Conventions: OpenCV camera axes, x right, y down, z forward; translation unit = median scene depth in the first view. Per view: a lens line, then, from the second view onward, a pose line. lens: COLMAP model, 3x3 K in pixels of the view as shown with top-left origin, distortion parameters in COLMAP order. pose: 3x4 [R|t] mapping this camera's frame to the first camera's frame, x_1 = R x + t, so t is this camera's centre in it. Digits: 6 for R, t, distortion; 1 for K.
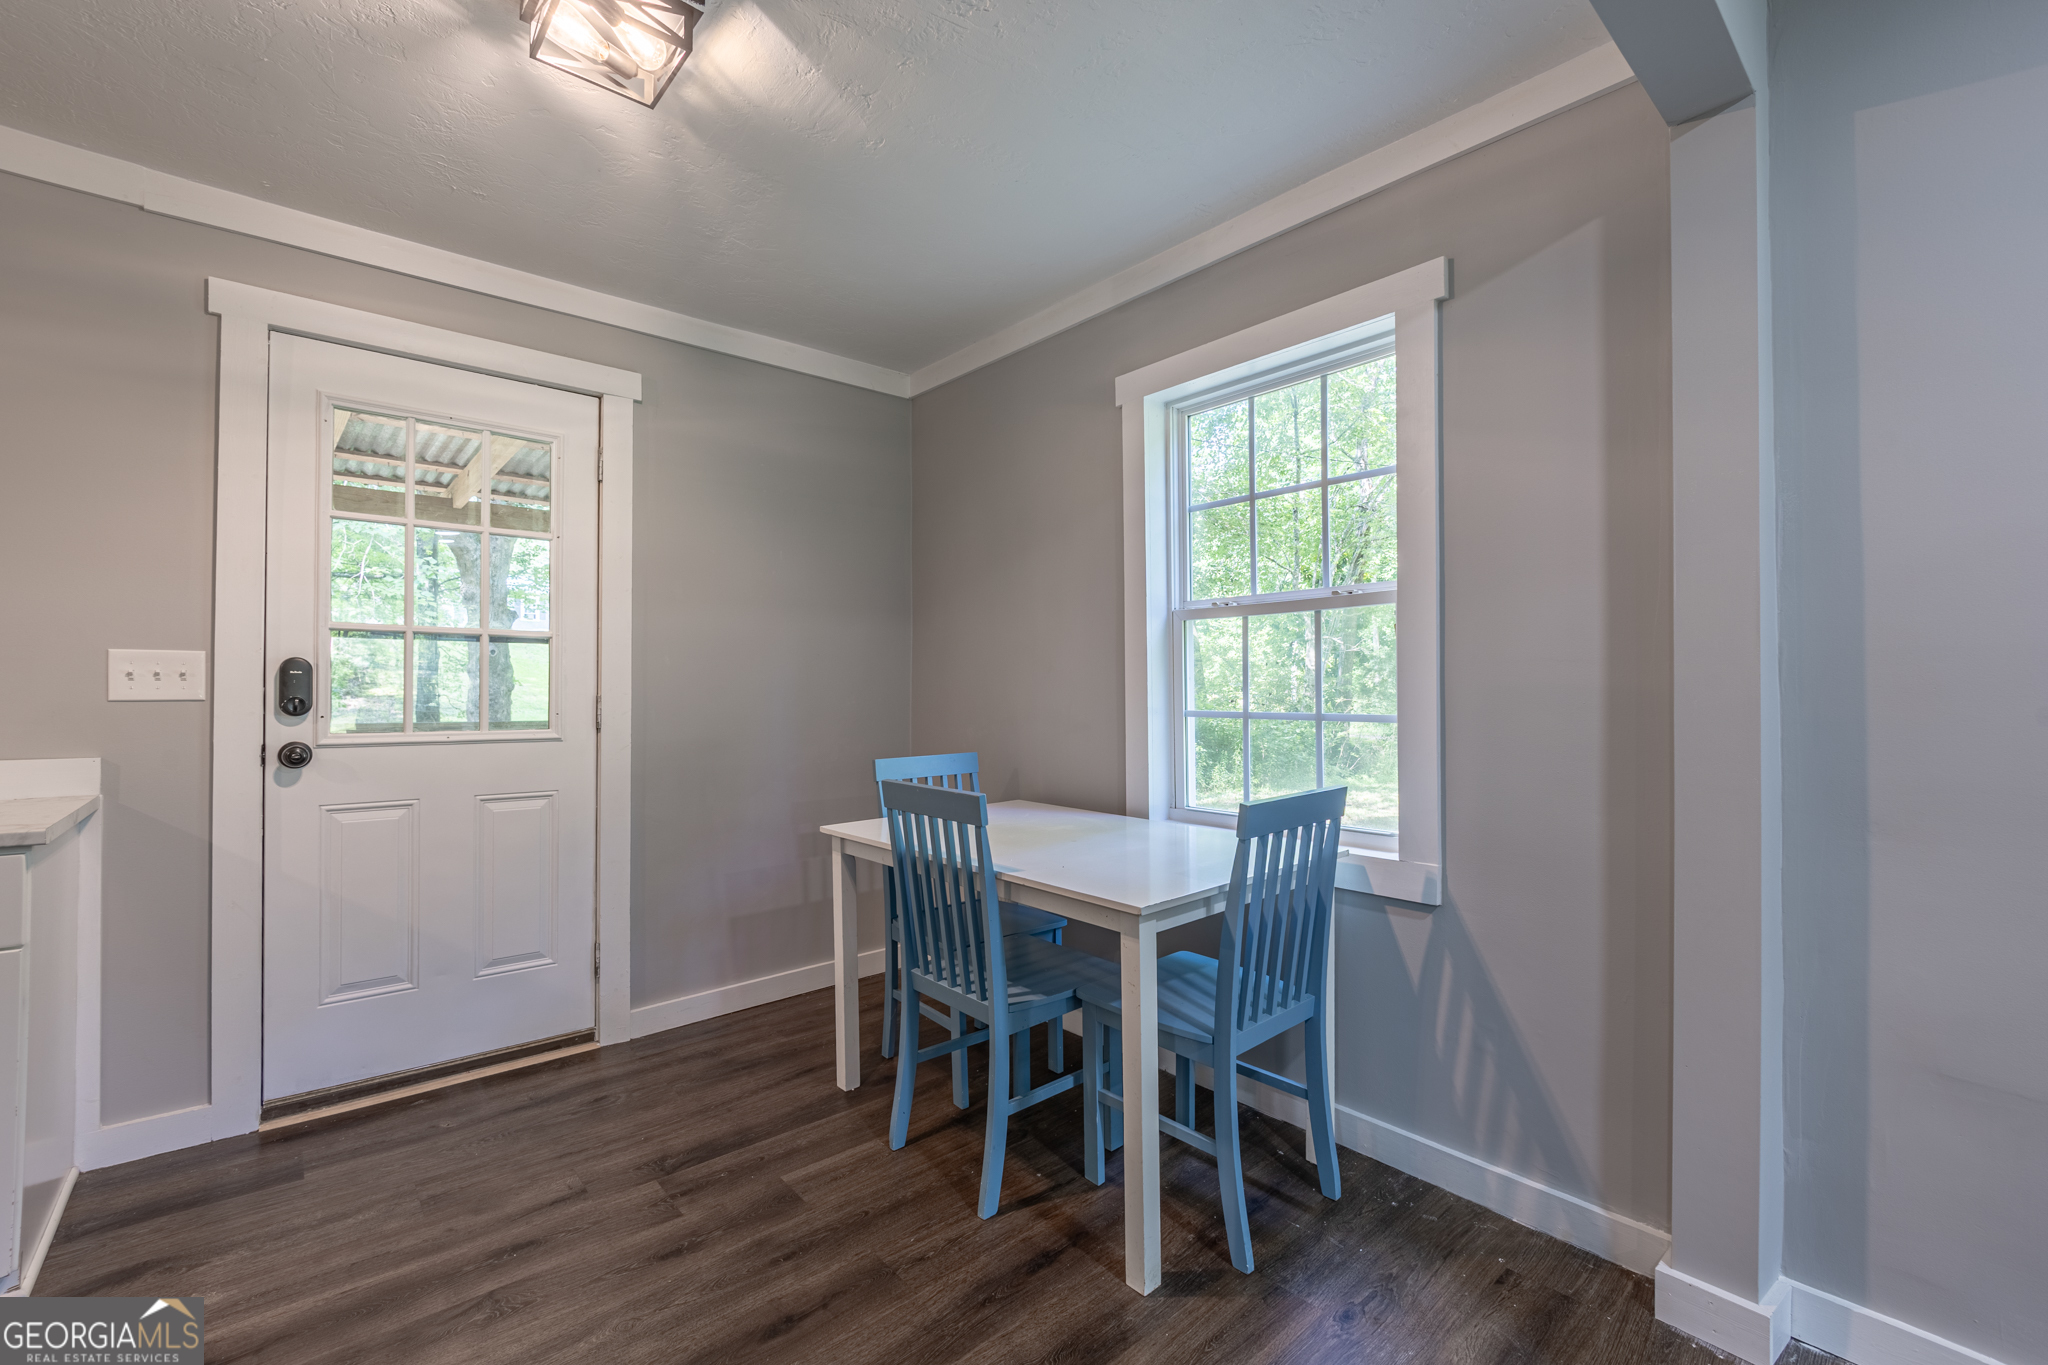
lens RADIAL K [[882.2, 0, 1019.6], [0, 882.2, 681.6], [0, 0, 1]] dist [-0.003137, -0.000131]
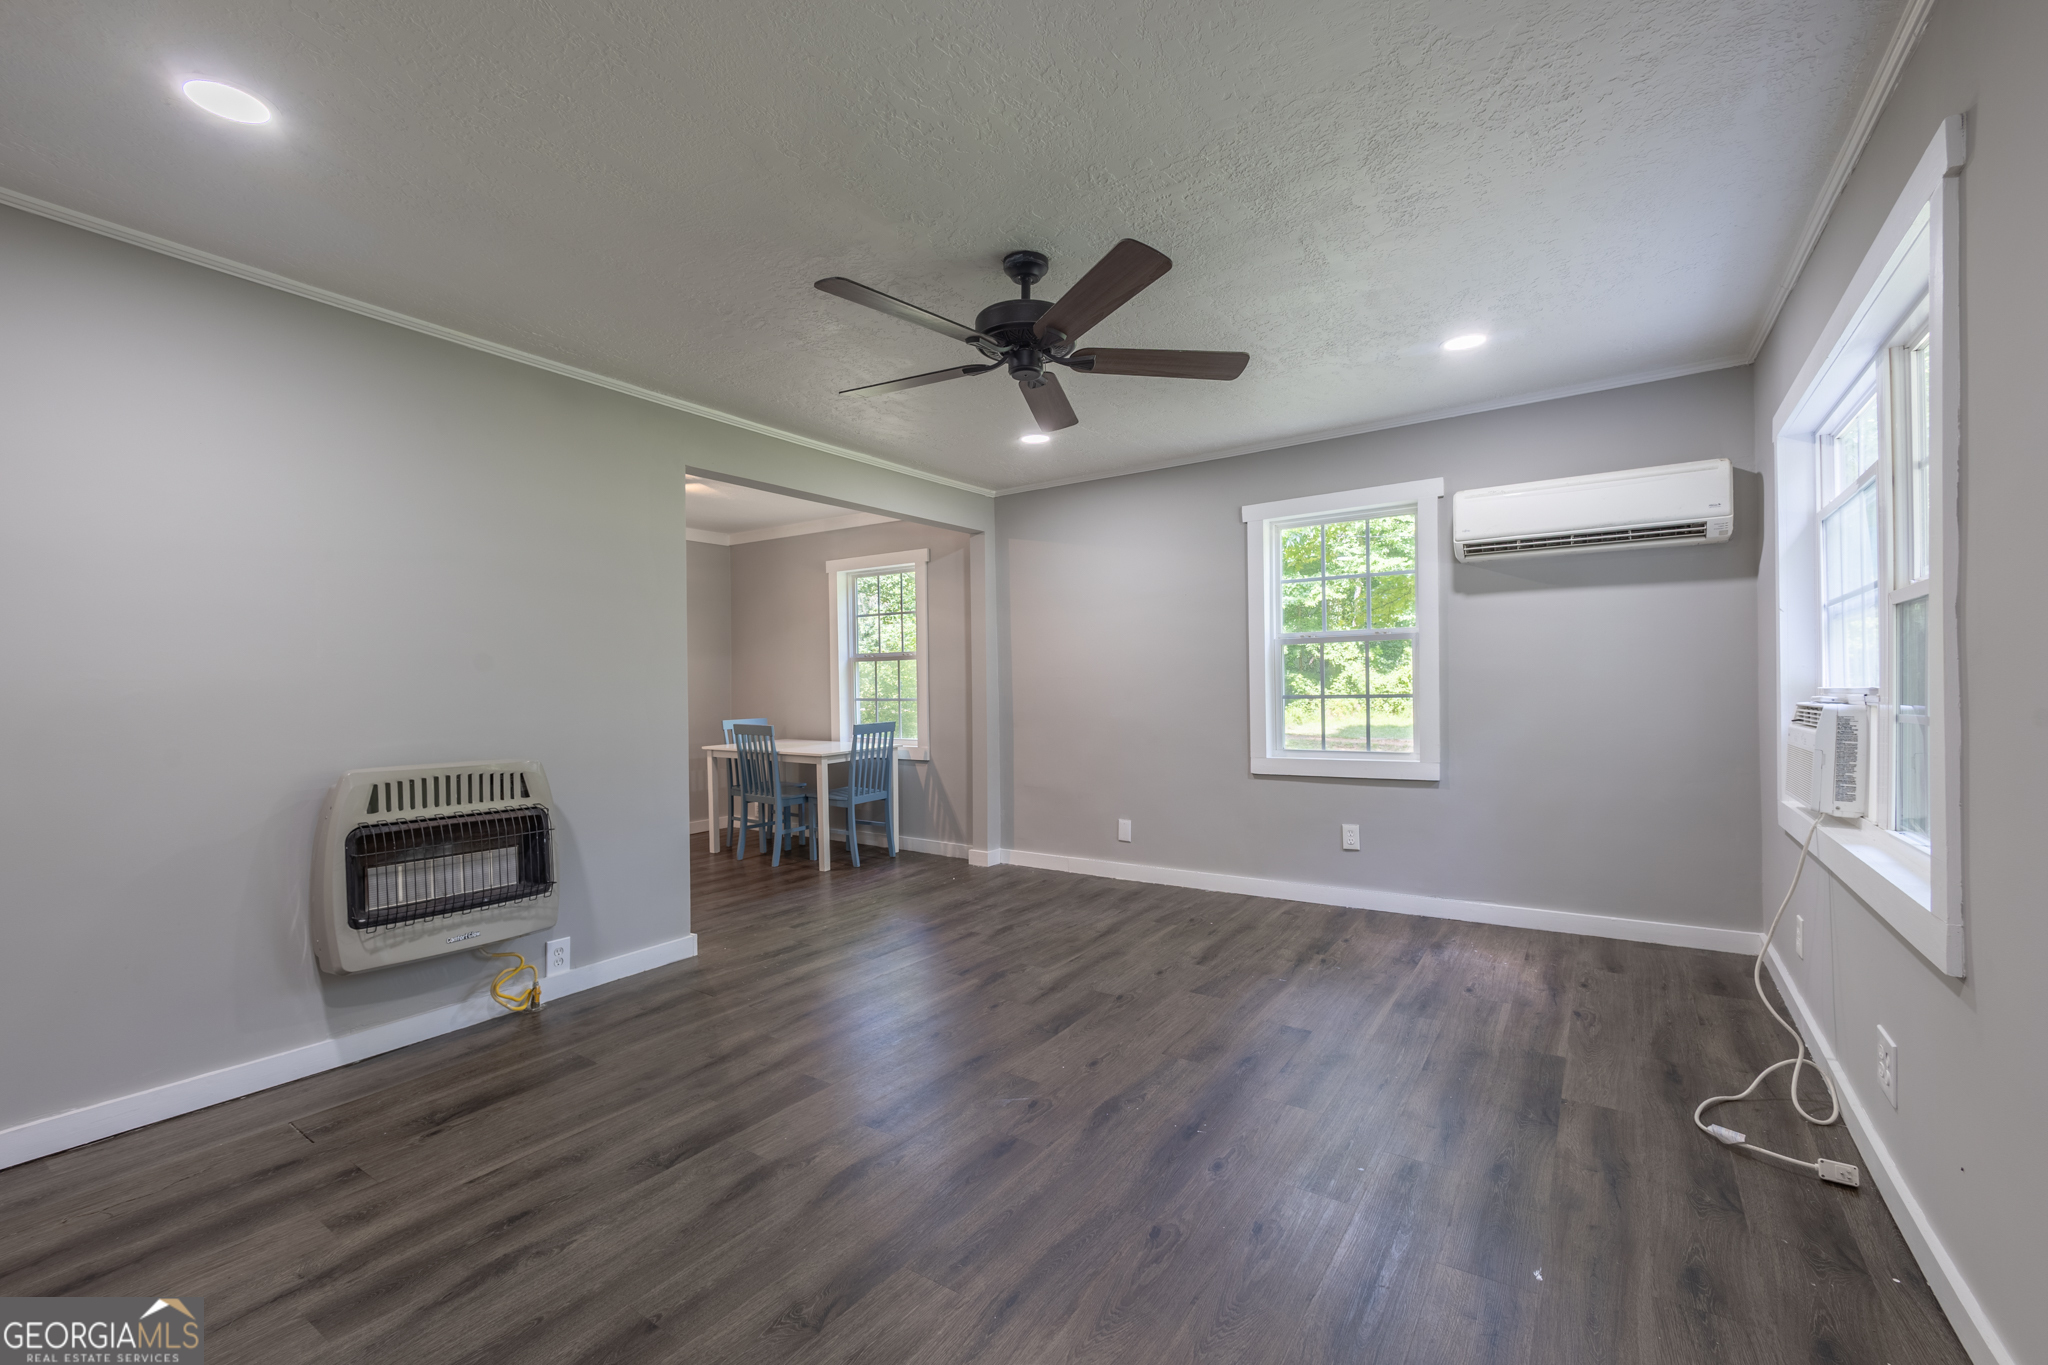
lens RADIAL K [[882.2, 0, 1010.9], [0, 882.2, 671.8], [0, 0, 1]] dist [-0.003137, -0.000131]
pose [[0.970685, -0.005506, 0.240293, 0.023800], [0.005703, 0.999984, -0.000126, -0.049448], [-0.240288, 0.001493, 0.970700, -2.024656]]
